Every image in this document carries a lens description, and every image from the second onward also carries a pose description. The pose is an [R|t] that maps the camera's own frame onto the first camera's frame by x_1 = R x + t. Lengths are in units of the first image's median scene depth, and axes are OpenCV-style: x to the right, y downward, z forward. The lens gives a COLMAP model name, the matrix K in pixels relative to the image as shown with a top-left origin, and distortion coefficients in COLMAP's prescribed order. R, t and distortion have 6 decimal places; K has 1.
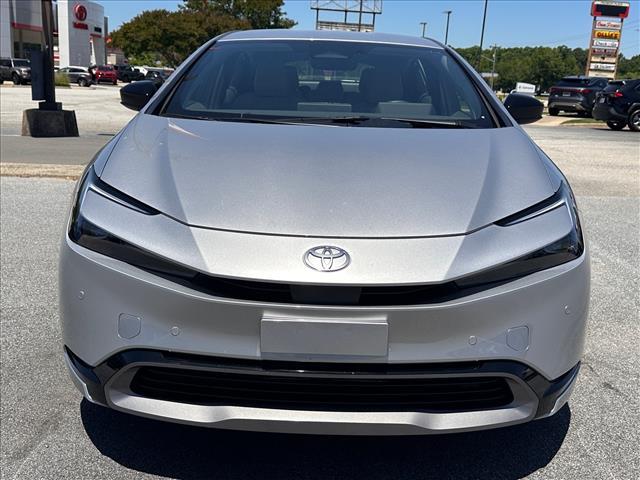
lens RADIAL K [[731.5, 0, 320.0], [0, 731.5, 240.0], [0, 0, 1]] dist [-0.005923, -0.014684]
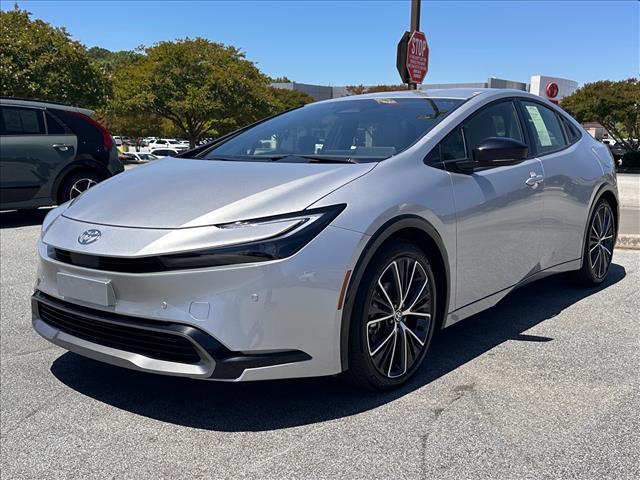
lens RADIAL K [[718.7, 0, 320.0], [0, 718.7, 240.0], [0, 0, 1]] dist [0.022500, 0.022528]
pose [[0.784400, 0.047276, -0.618451, 0.105329], [-0.108226, 0.992227, -0.061417, 0.005496], [0.610740, 0.115108, 0.783420, 0.009052]]
